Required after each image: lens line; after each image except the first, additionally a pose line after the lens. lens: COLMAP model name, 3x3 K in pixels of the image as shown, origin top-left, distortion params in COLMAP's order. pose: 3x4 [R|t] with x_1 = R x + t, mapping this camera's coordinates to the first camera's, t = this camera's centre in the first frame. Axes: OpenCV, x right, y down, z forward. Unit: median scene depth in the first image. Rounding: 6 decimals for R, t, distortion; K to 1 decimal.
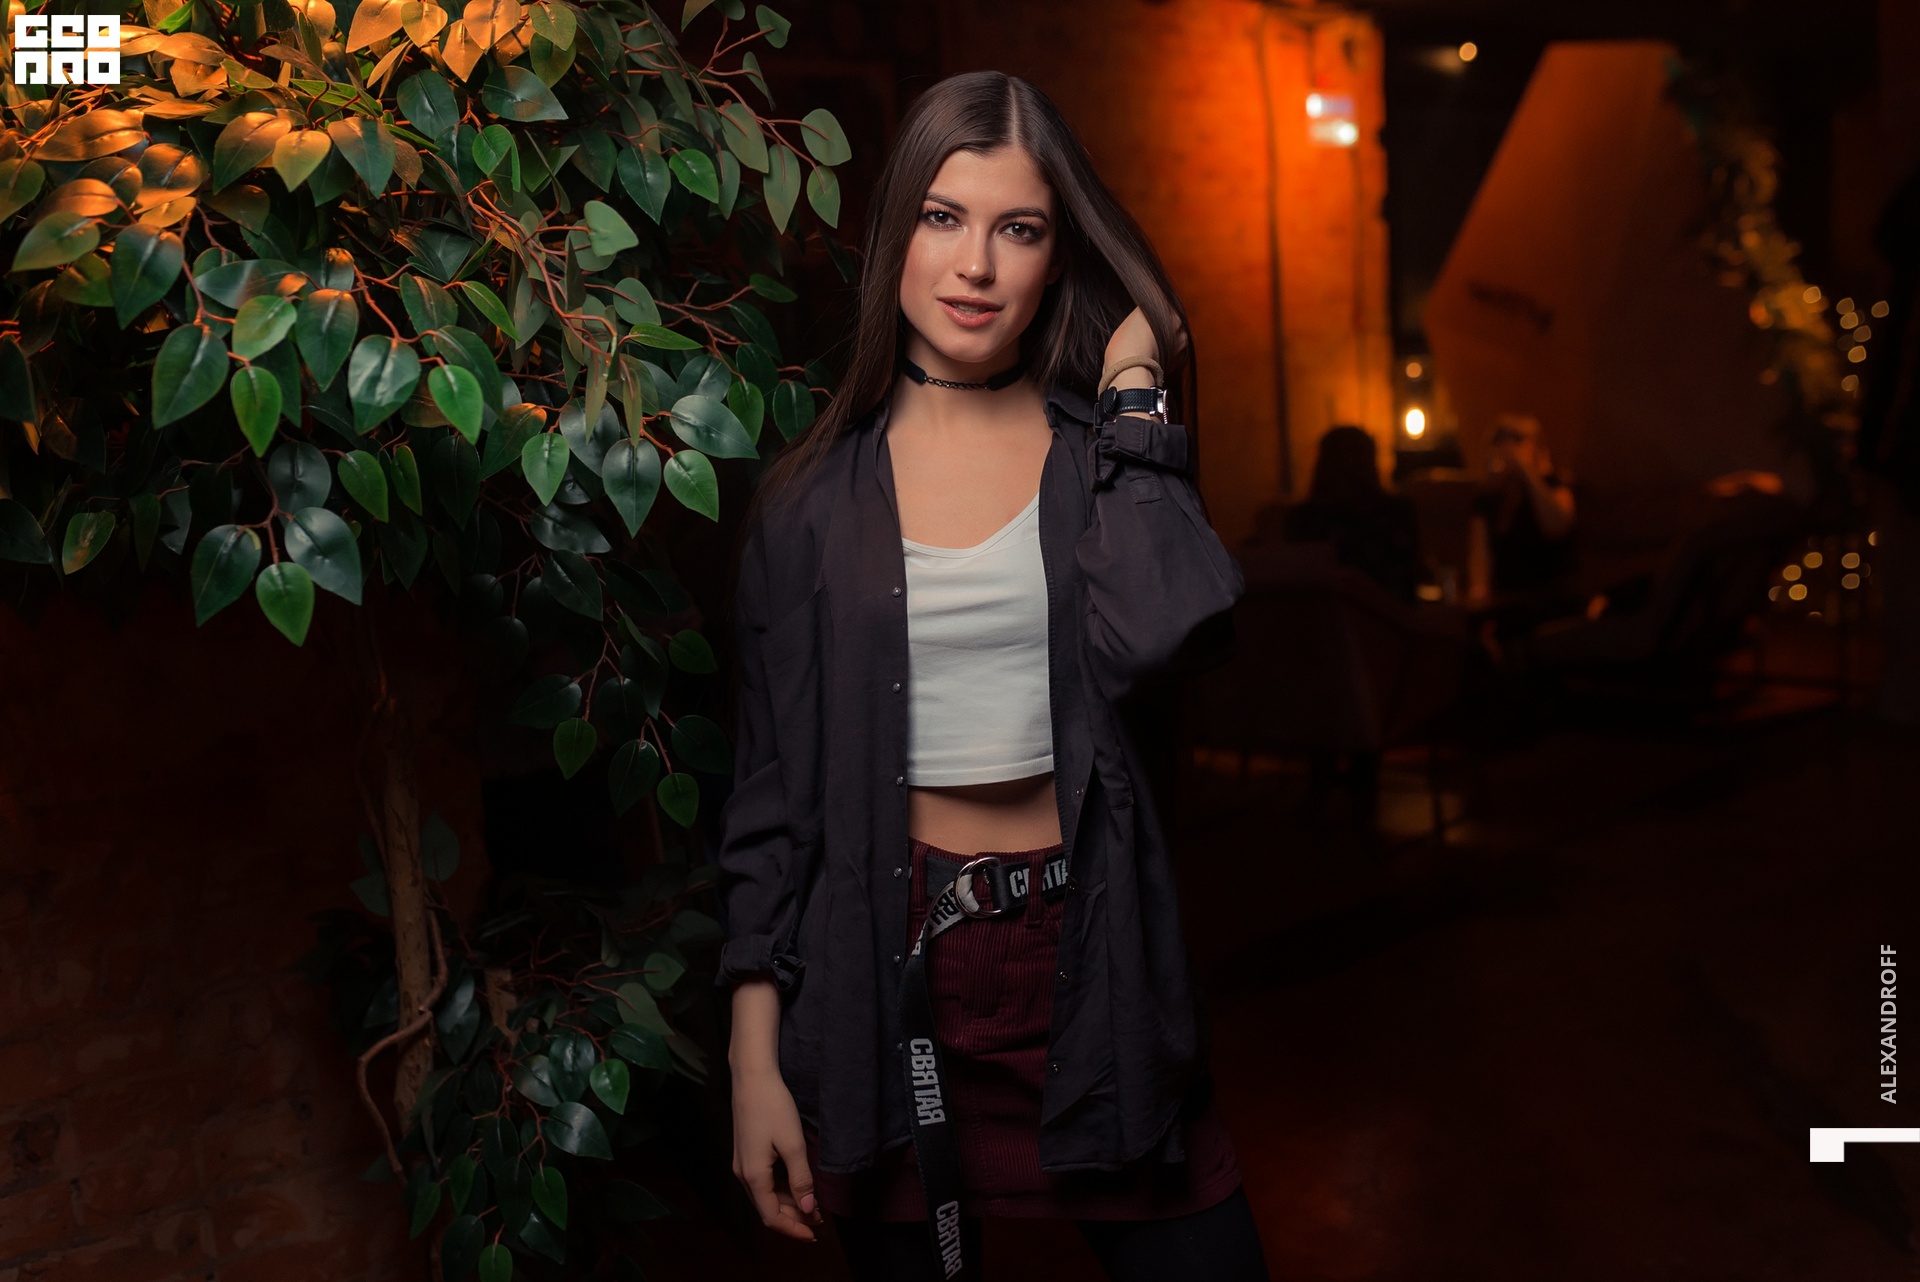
lens RADIAL K [[2226.9, 0, 944.8], [0, 2226.9, 635.3], [0, 0, 1]] dist [-0.004484, 0.000000]
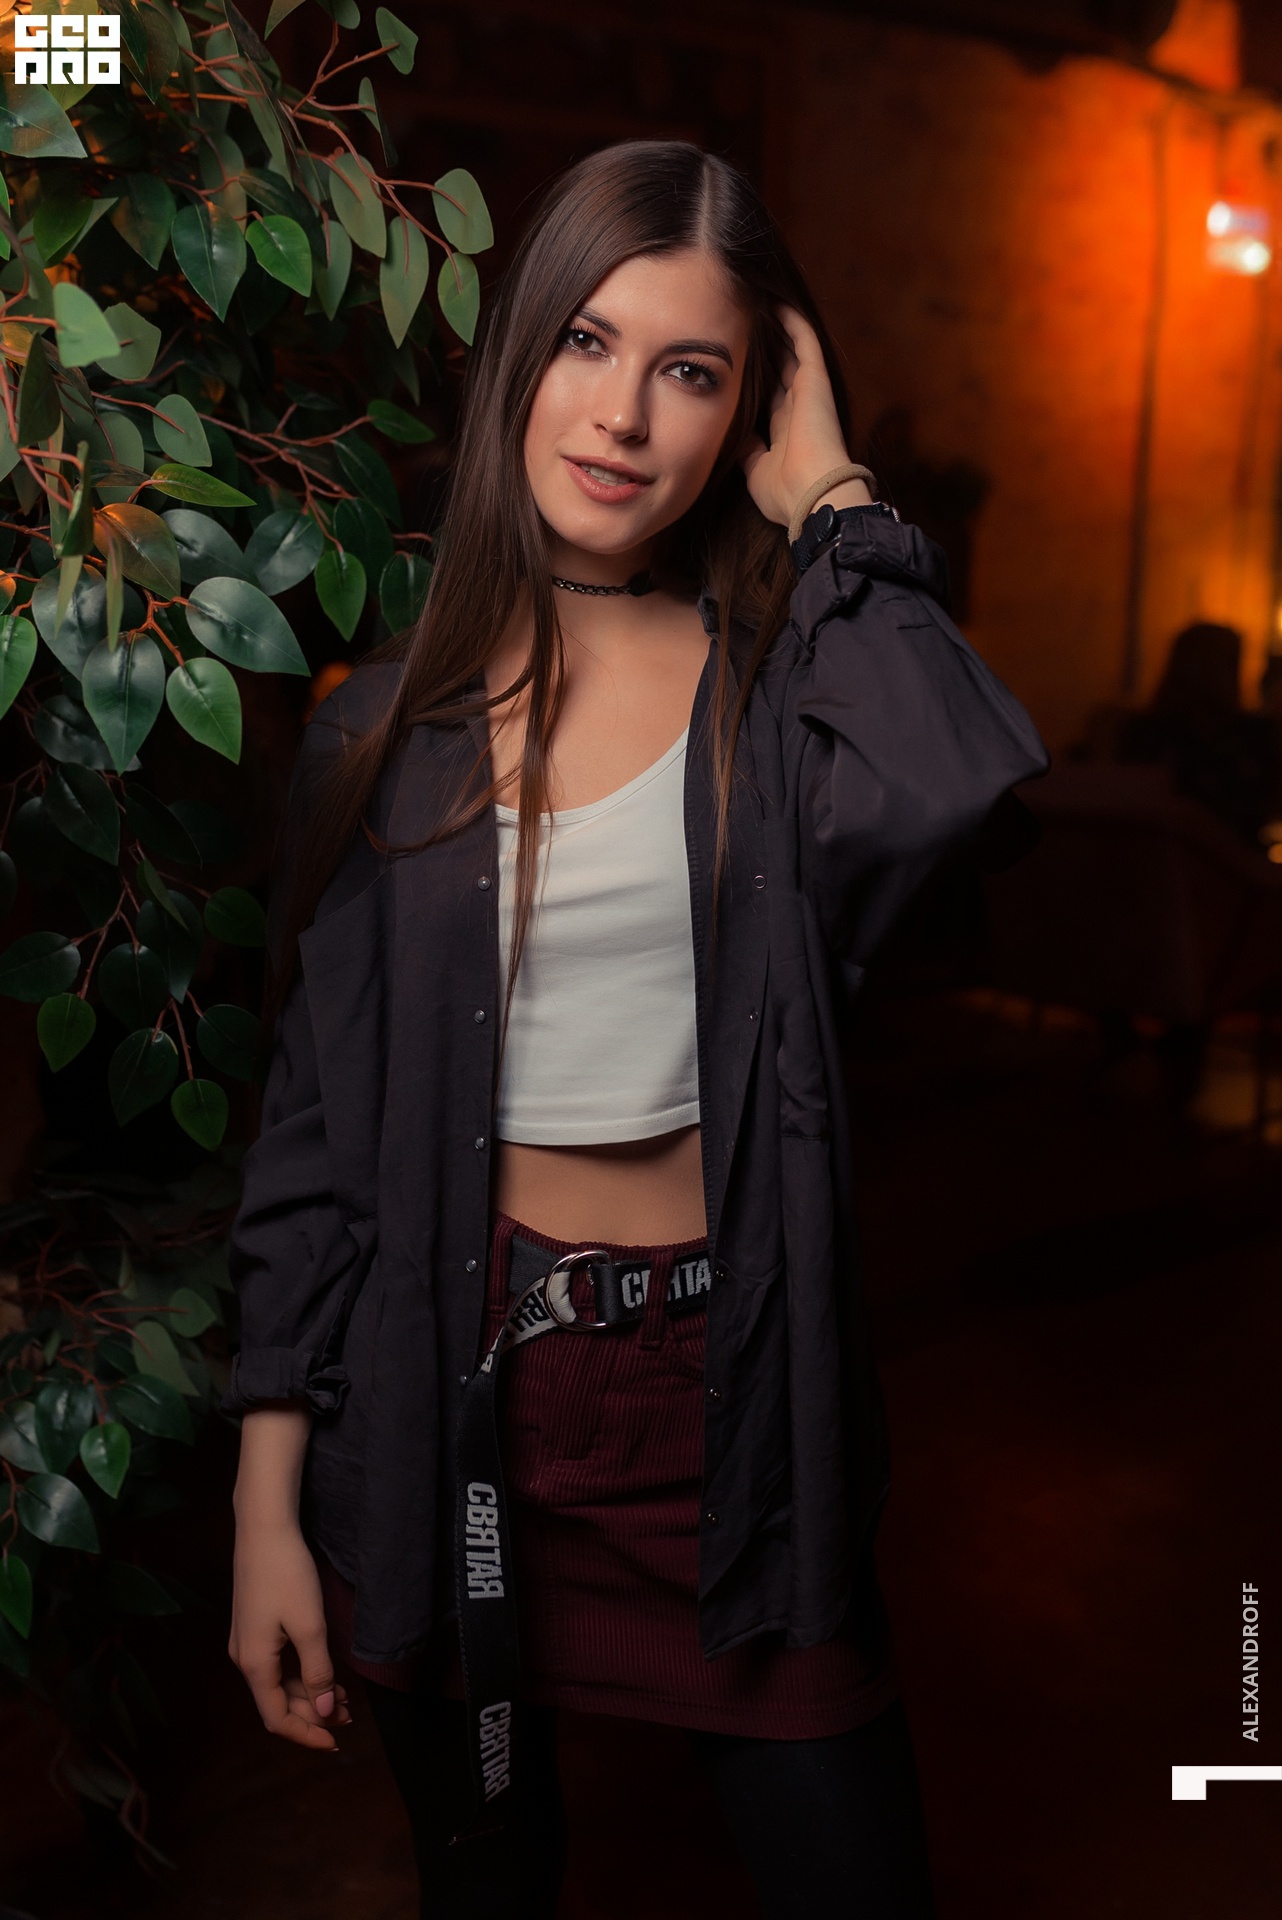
lens RADIAL K [[2300.6, 0, 557.9], [0, 2300.6, 1002.7], [0, 0, 1]] dist [0.004303, 0.000000]
pose [[0.991407, 0.099875, -0.084478, 0.060069], [-0.090190, 0.989654, 0.111586, -0.059961], [0.094749, -0.103008, 0.990158, 0.256731]]
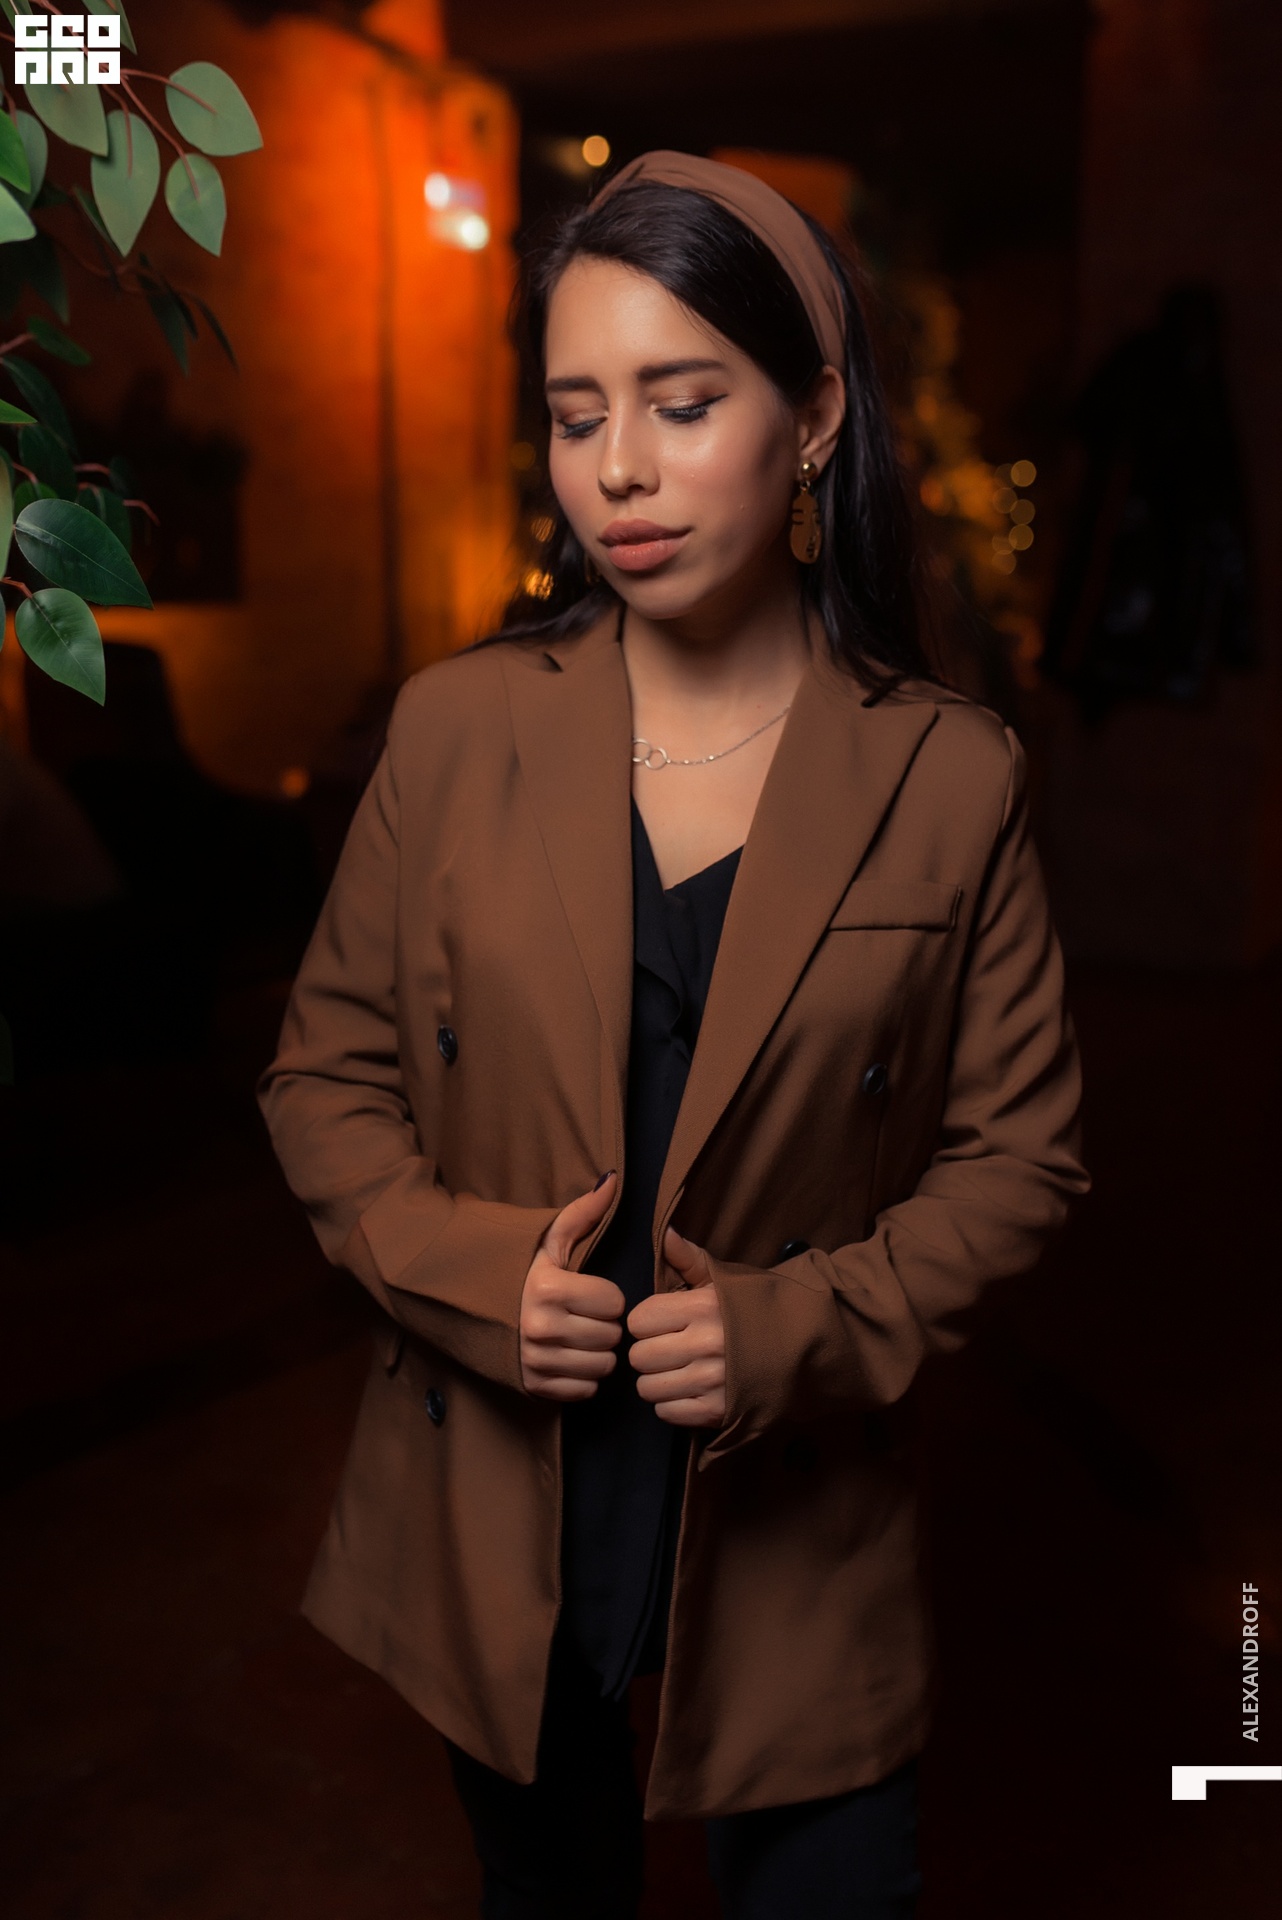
lens RADIAL K [[2416.6, 0, 646.5], [0, 2416.6, 976.5], [0, 0, 1]] dist [0.086134, 0.000000]
pose [[0.935287, 0.011787, 0.353694, -0.179689], [-0.036404, 0.997348, 0.063026, -0.021566], [-0.352013, -0.071823, 0.933235, 0.268391]]
